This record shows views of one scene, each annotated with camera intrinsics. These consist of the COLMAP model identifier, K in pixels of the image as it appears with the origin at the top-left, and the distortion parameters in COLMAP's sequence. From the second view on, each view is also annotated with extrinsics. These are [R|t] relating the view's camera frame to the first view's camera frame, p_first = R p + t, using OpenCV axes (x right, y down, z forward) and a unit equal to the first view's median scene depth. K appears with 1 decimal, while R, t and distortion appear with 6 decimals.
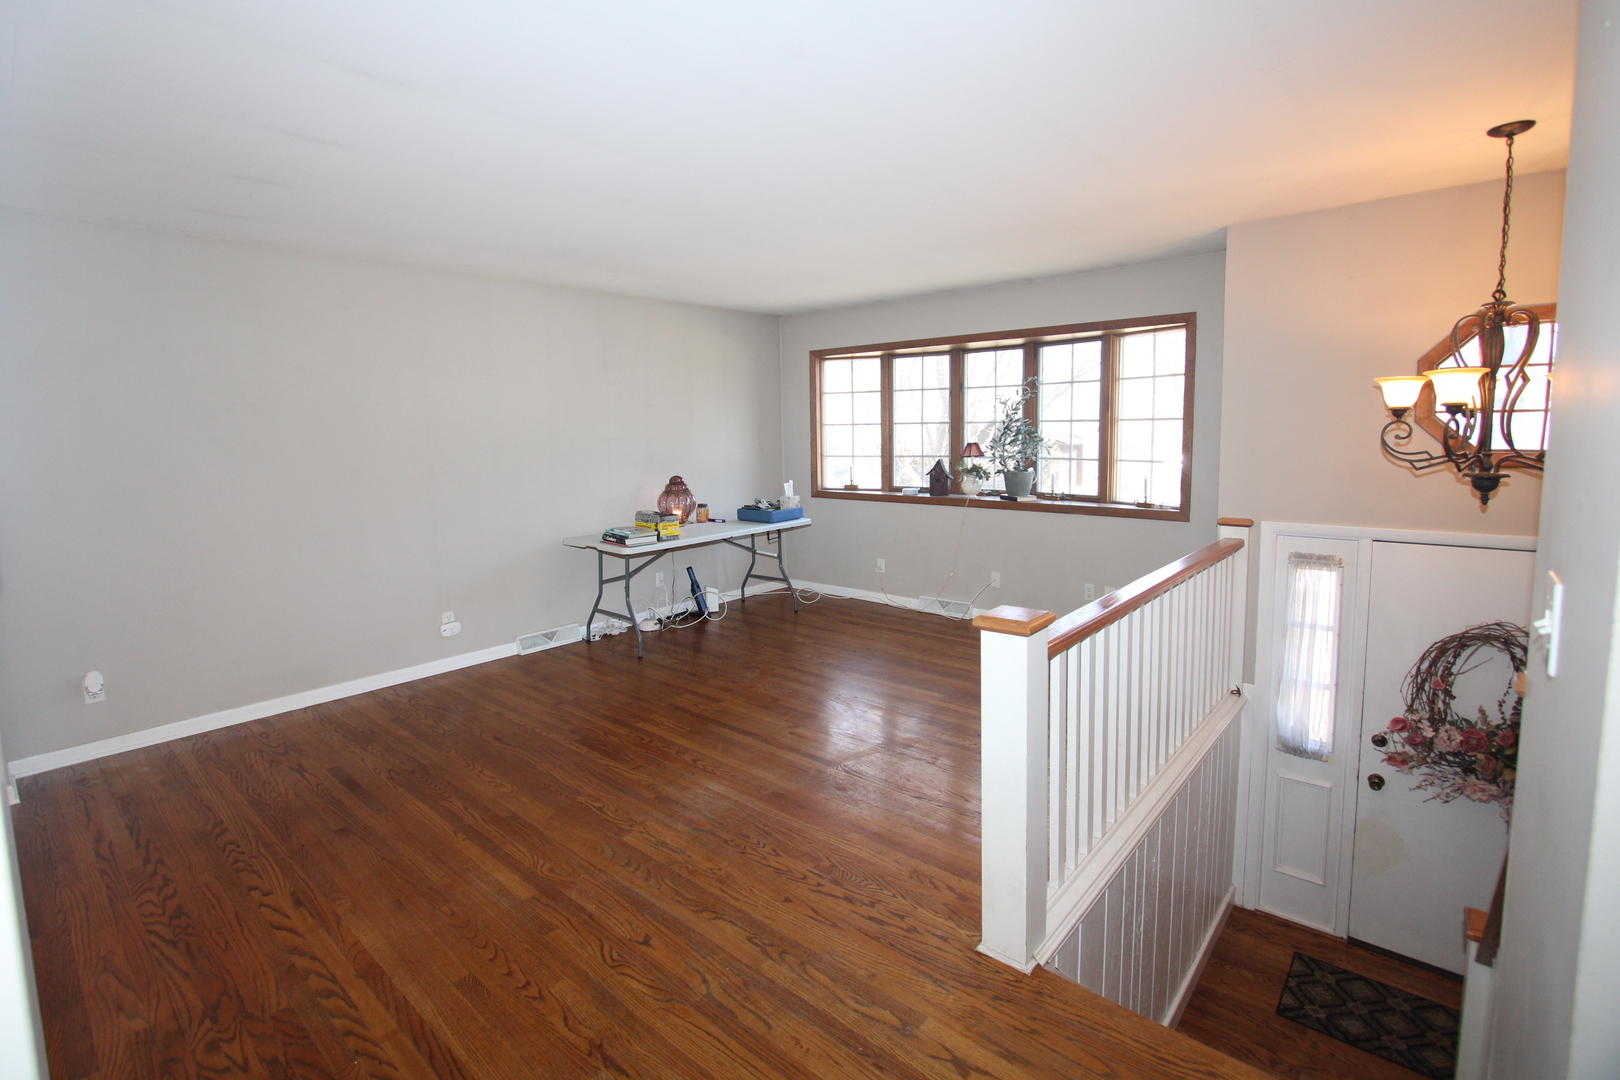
lens RADIAL K [[748.1, 0, 815.5], [0, 748.1, 489.9], [0, 0, 1]] dist [-0.016068, 0.000384]
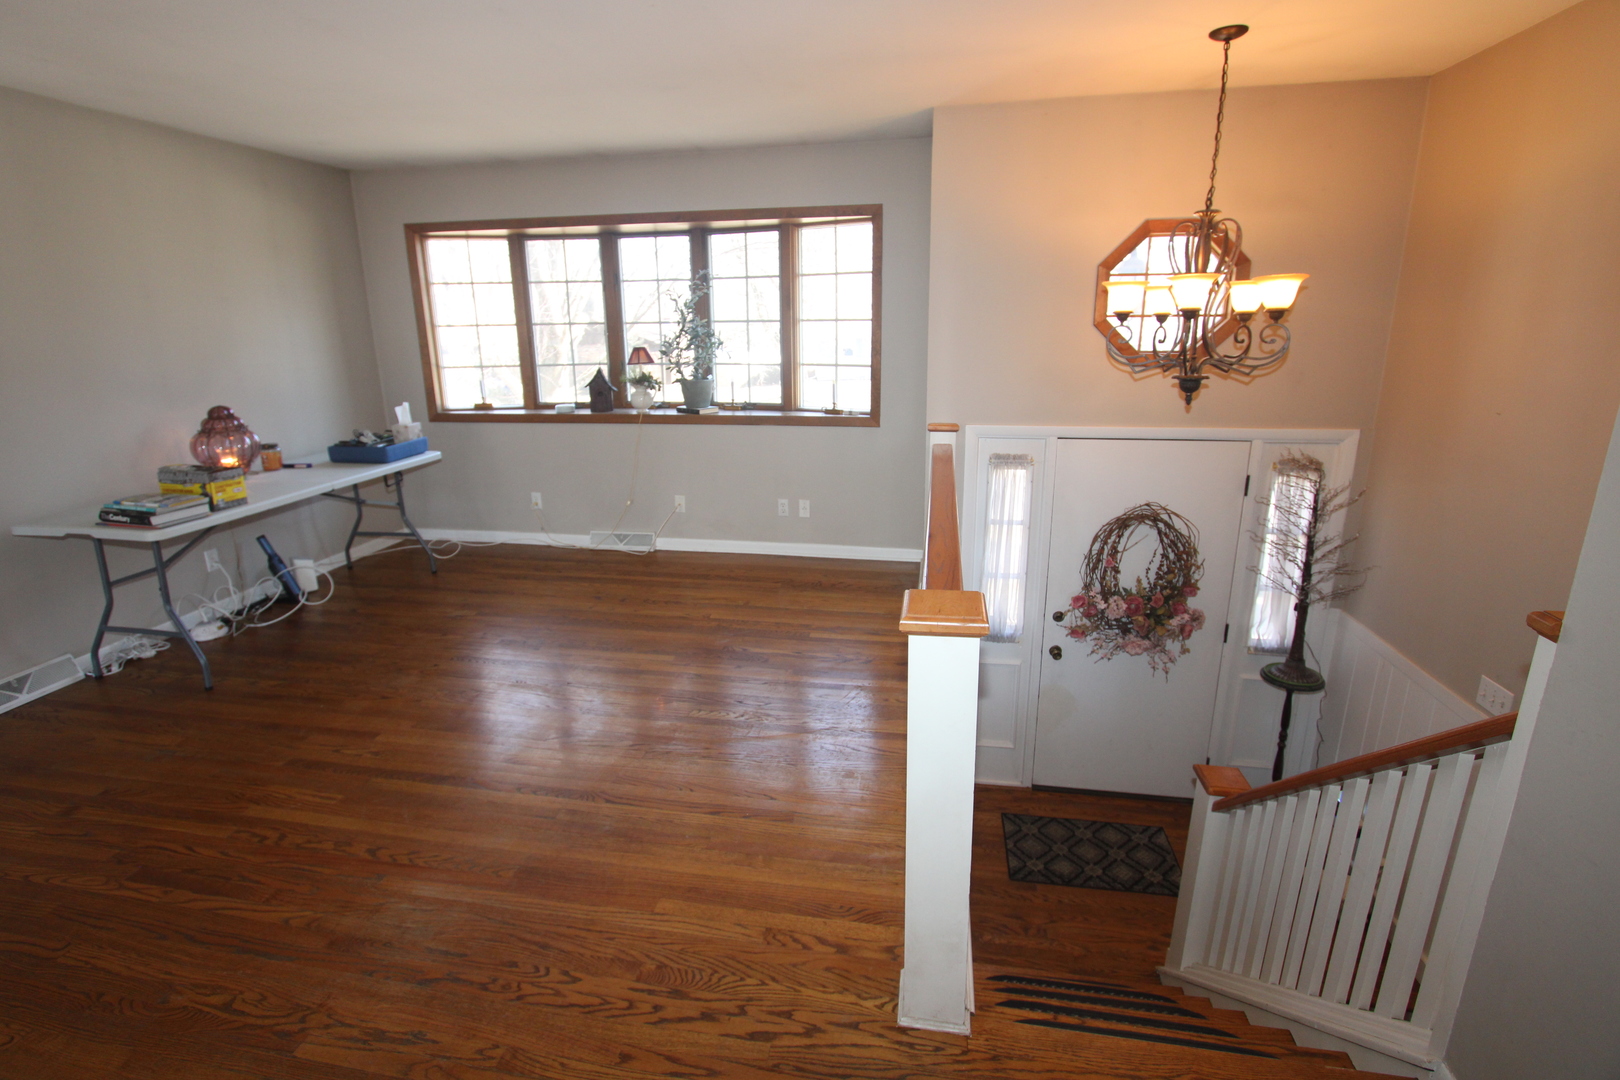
lens RADIAL K [[743.8, 0, 802.2], [0, 743.8, 505.3], [0, 0, 1]] dist [-0.017835, 0.001674]
pose [[0.864300, -0.117031, 0.489172, -0.075565], [0.040495, 0.985588, 0.164246, -0.020075], [-0.501344, -0.122149, 0.856582, 0.186818]]
